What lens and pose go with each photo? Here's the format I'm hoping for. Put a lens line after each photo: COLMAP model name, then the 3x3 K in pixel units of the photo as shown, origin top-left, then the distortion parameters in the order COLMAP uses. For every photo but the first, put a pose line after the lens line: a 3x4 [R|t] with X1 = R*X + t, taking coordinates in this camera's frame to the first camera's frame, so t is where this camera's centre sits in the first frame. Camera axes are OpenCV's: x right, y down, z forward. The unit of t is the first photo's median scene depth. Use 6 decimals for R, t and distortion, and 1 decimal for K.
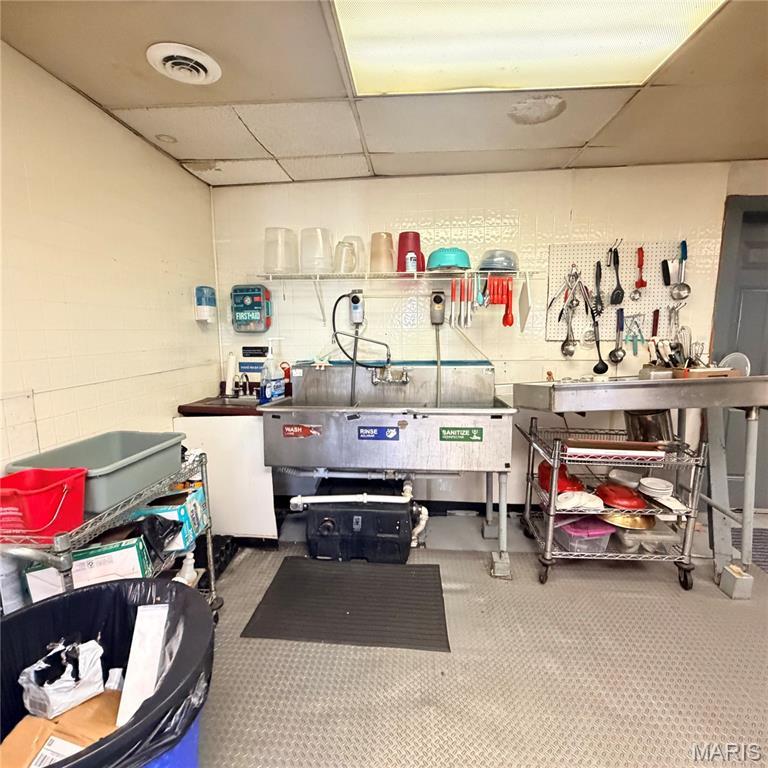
lens RADIAL K [[408.7, 0, 383.8], [0, 408.7, 386.2], [0, 0, 1]] dist [0.002367, -0.002652]
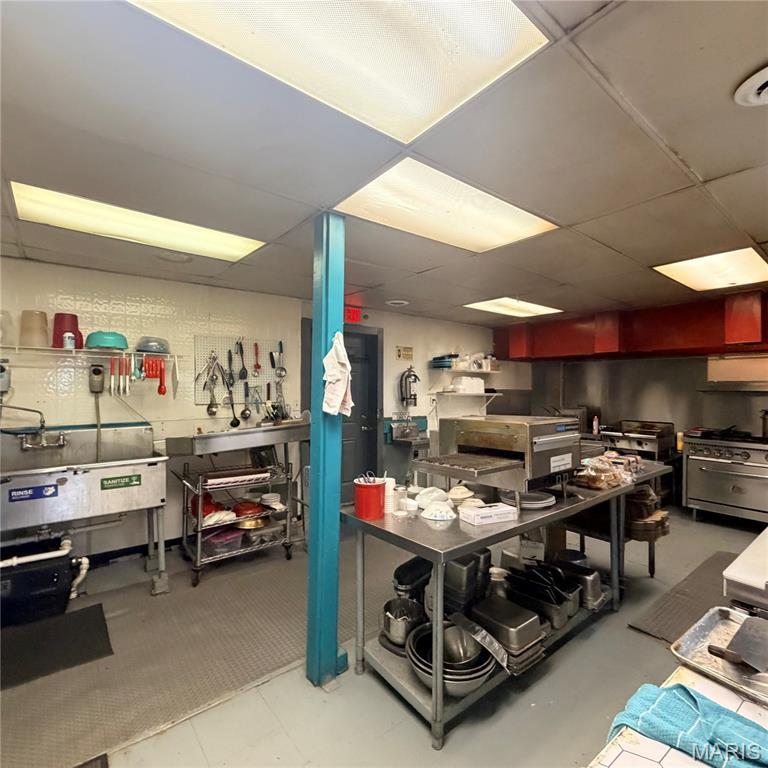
lens RADIAL K [[408.7, 0, 382.3], [0, 408.7, 384.9], [0, 0, 1]] dist [0.002367, -0.002652]
pose [[0.734739, 0.008541, 0.678296, -0.065844], [0.089979, 0.989858, -0.109931, 0.029088], [-0.672355, 0.141804, 0.726519, -0.424805]]
